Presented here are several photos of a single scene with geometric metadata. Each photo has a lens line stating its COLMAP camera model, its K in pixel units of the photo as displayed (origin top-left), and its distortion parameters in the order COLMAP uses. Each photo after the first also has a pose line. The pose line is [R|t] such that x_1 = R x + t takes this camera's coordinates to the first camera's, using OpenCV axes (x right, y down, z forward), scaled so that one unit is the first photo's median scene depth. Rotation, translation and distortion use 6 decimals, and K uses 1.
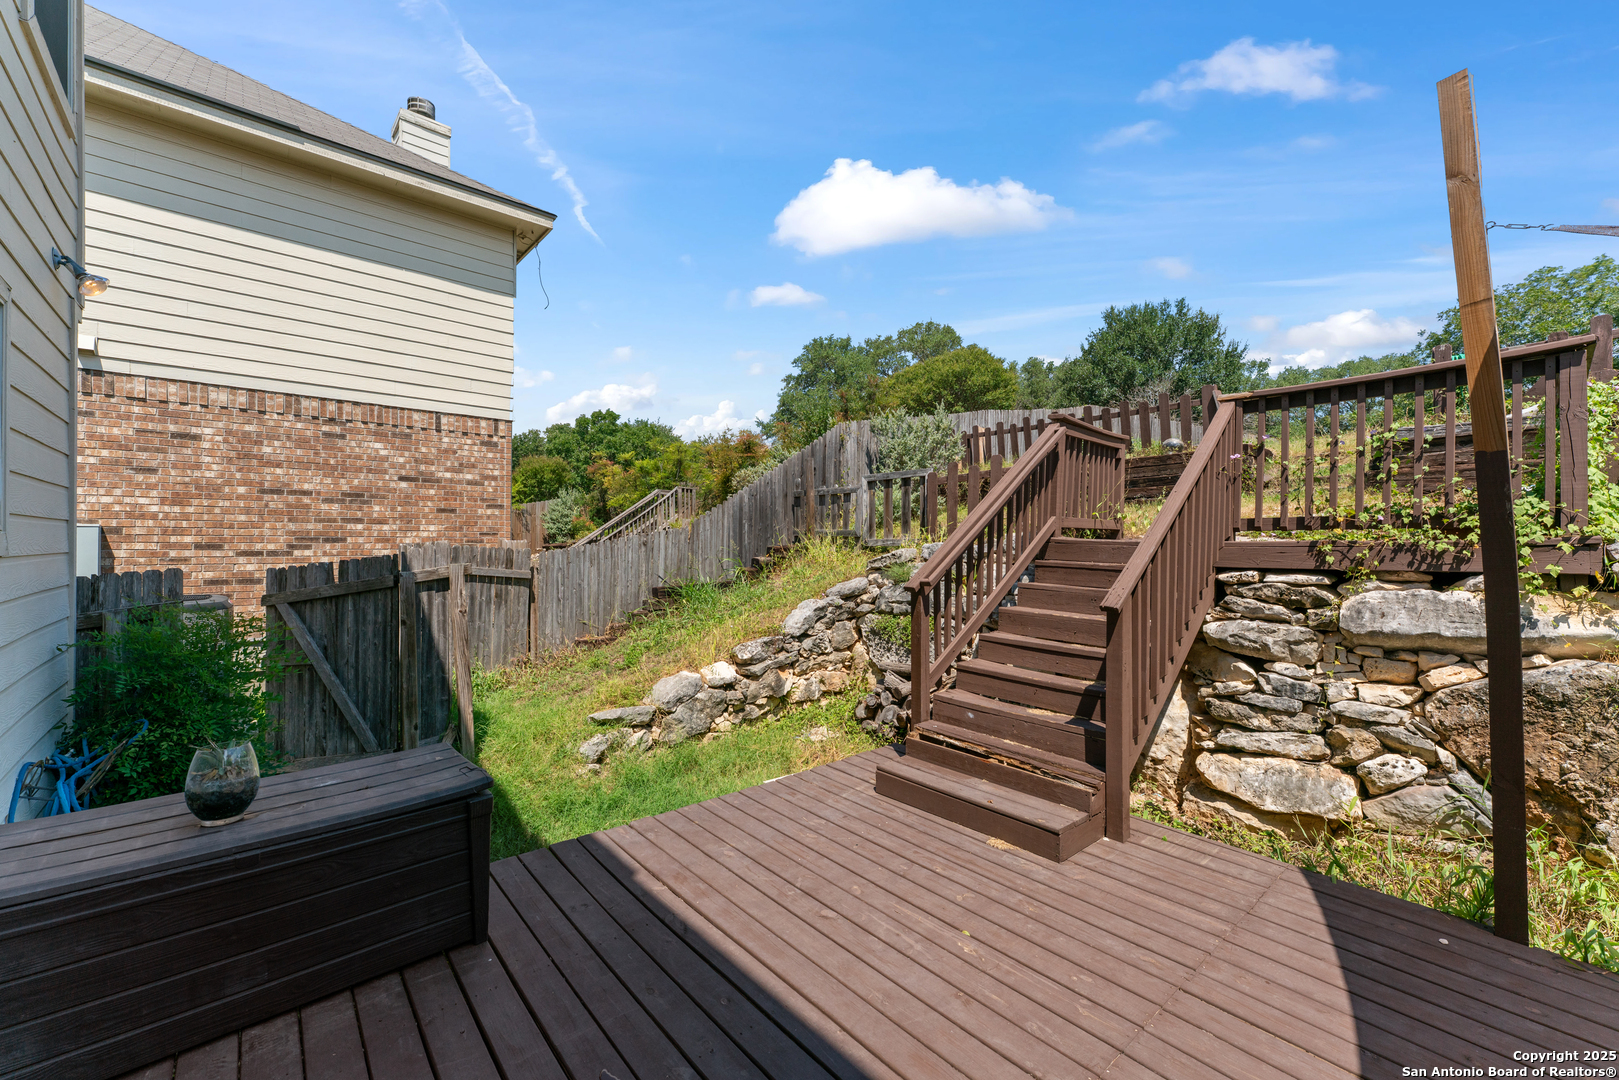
lens RADIAL K [[646.9, 0, 804.8], [0, 646.9, 544.7], [0, 0, 1]] dist [-0.001725, -0.000148]
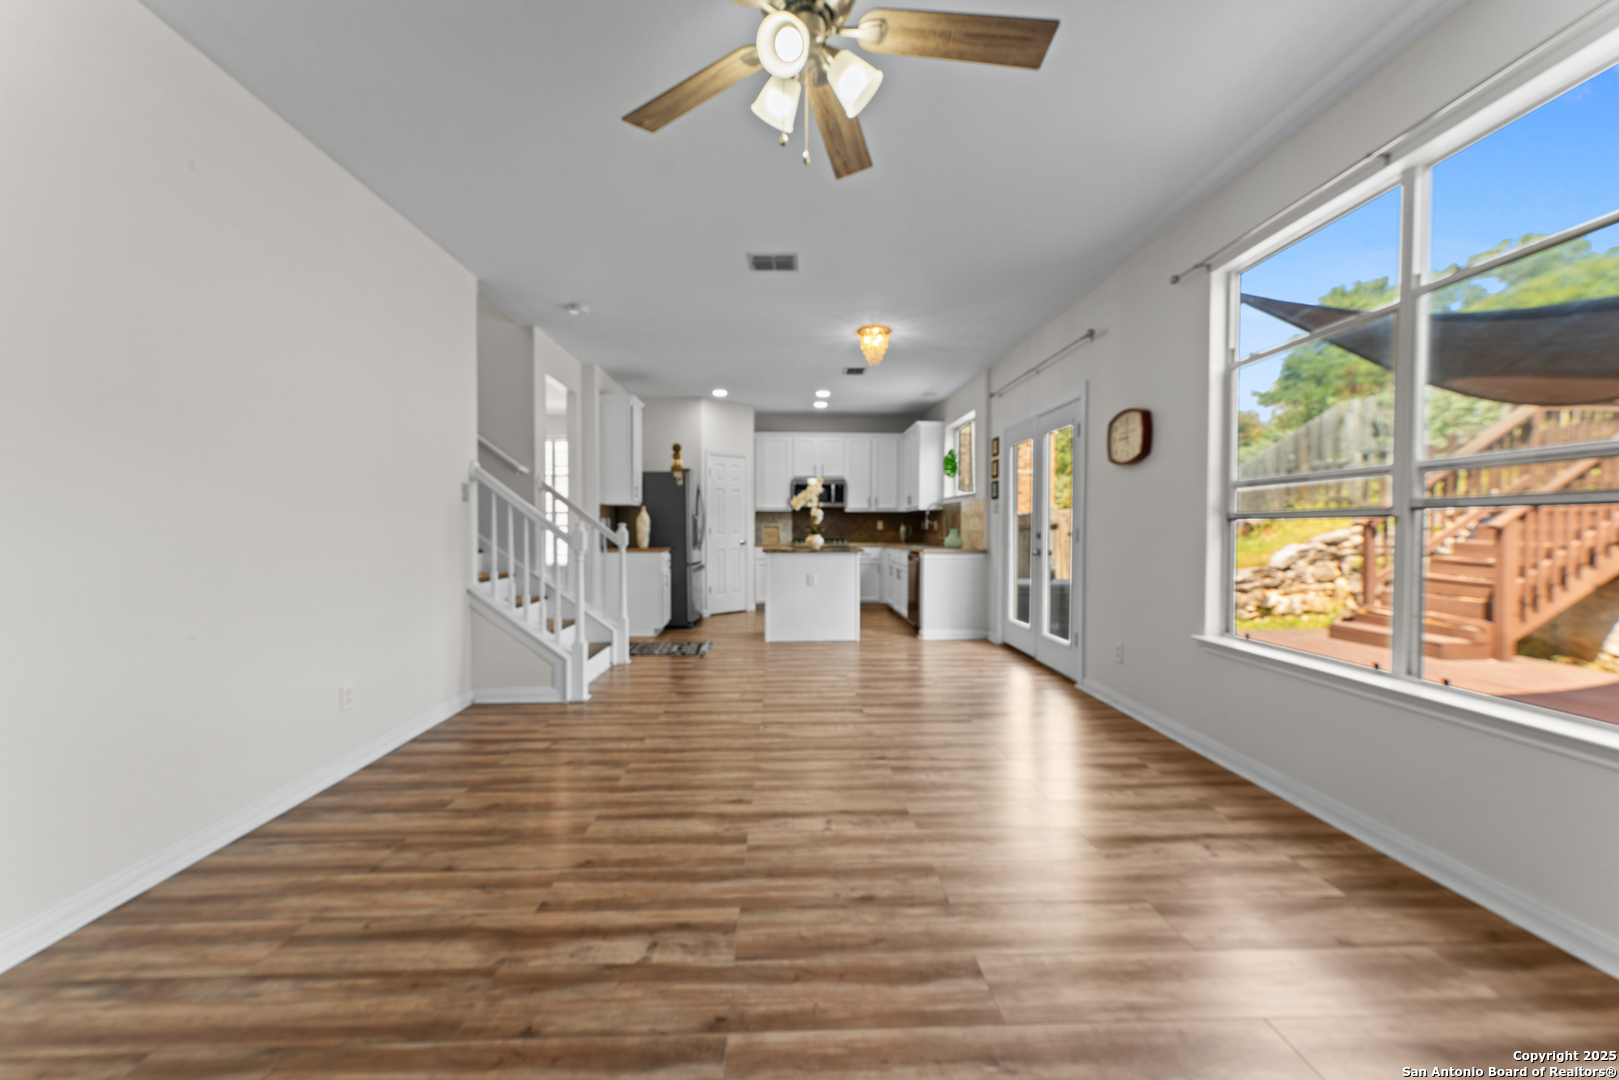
lens RADIAL K [[635.8, 0, 809.5], [0, 635.8, 540.0], [0, 0, 1]] dist [0.007733, -0.000090]
pose [[0.777584, 0.007949, -0.628729, 0.097426], [0.002288, 0.999878, 0.015470, 0.080995], [0.628775, -0.013468, 0.777471, -1.159948]]
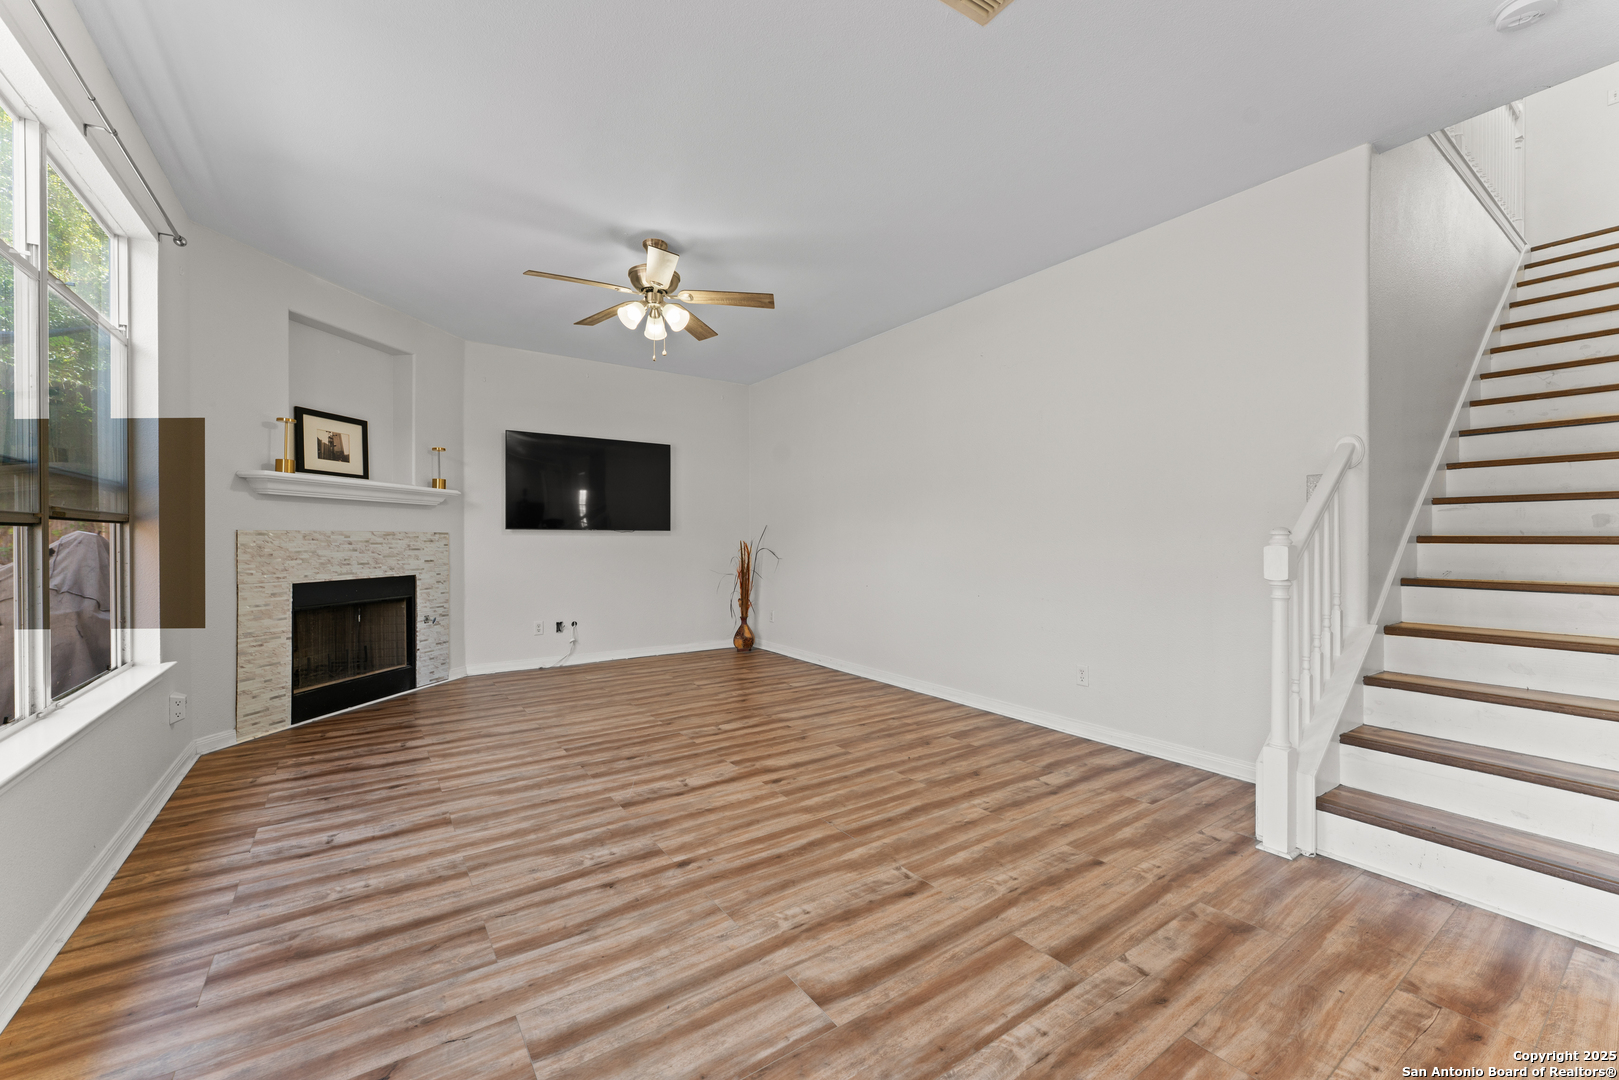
lens RADIAL K [[650.5, 0, 805.8], [0, 650.5, 538.7], [0, 0, 1]] dist [-0.000468, -0.000093]
pose [[-0.992781, -0.004516, 0.119854, -0.455214], [-0.004331, 0.999989, 0.001799, 0.077494], [-0.119860, 0.001267, -0.992790, -0.035268]]
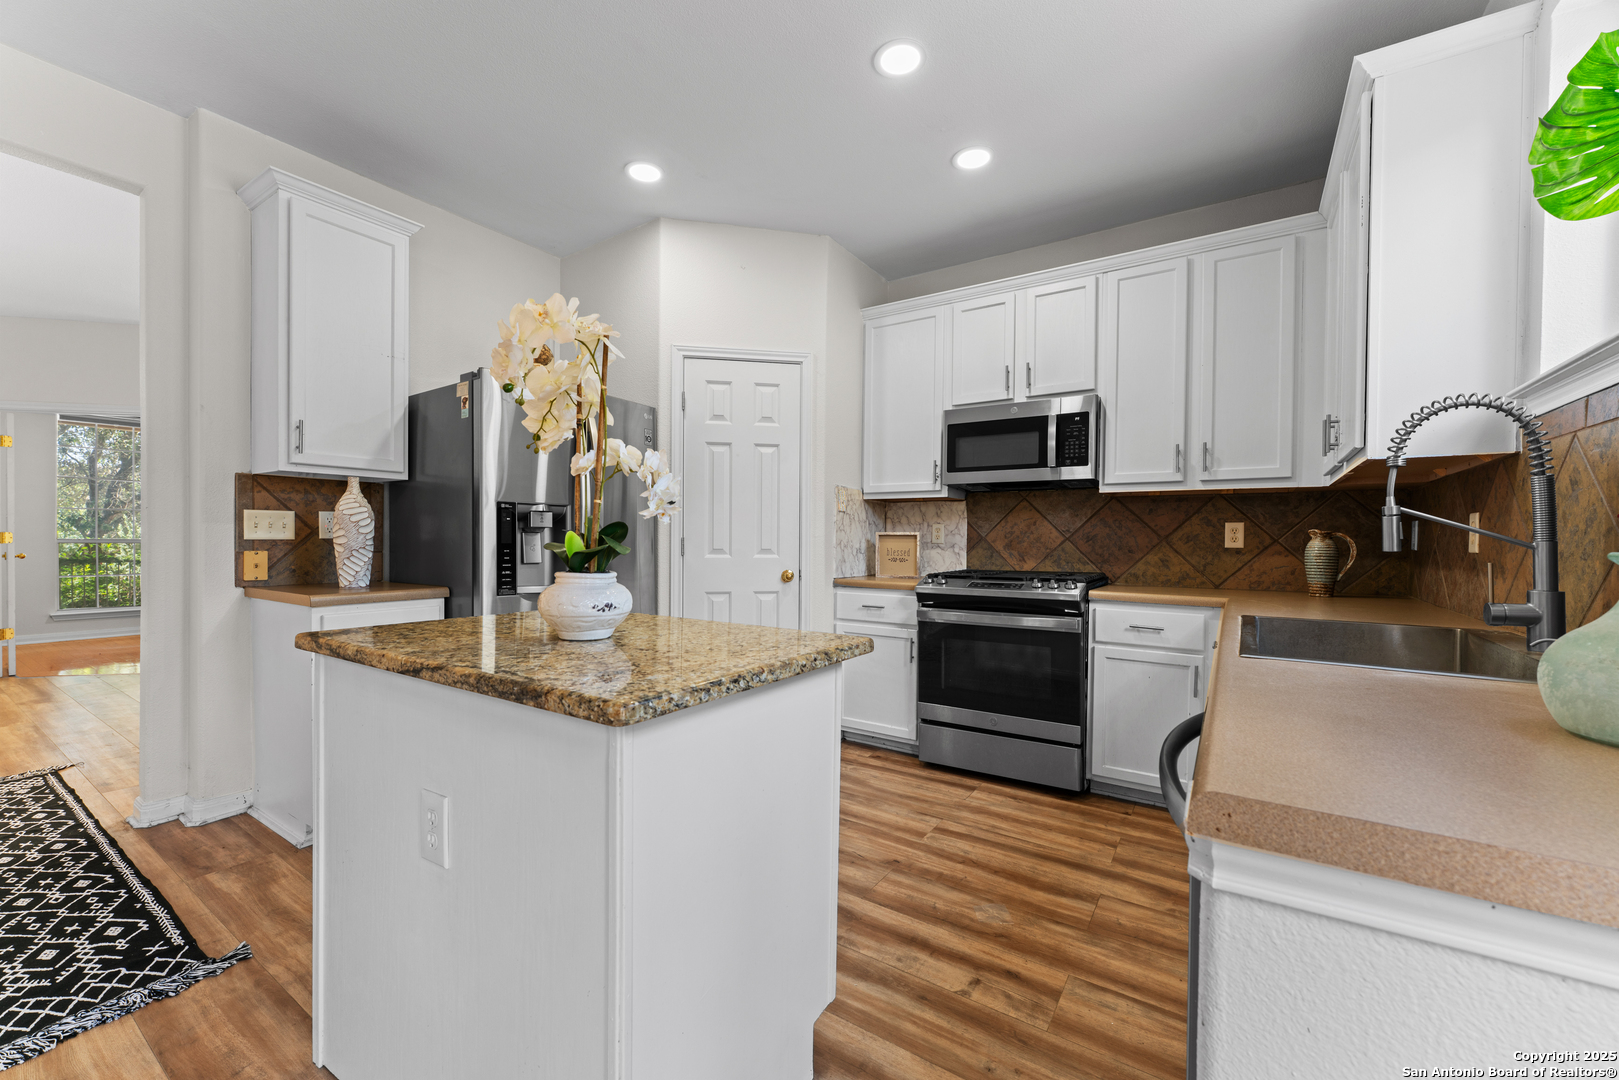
lens RADIAL K [[646.9, 0, 804.8], [0, 646.9, 544.7], [0, 0, 1]] dist [-0.001725, -0.000148]
pose [[0.250314, 0.004821, -0.968153, -0.525136], [-0.009610, 0.999951, 0.002494, 0.078189], [0.968117, 0.008680, 0.250348, 0.065105]]
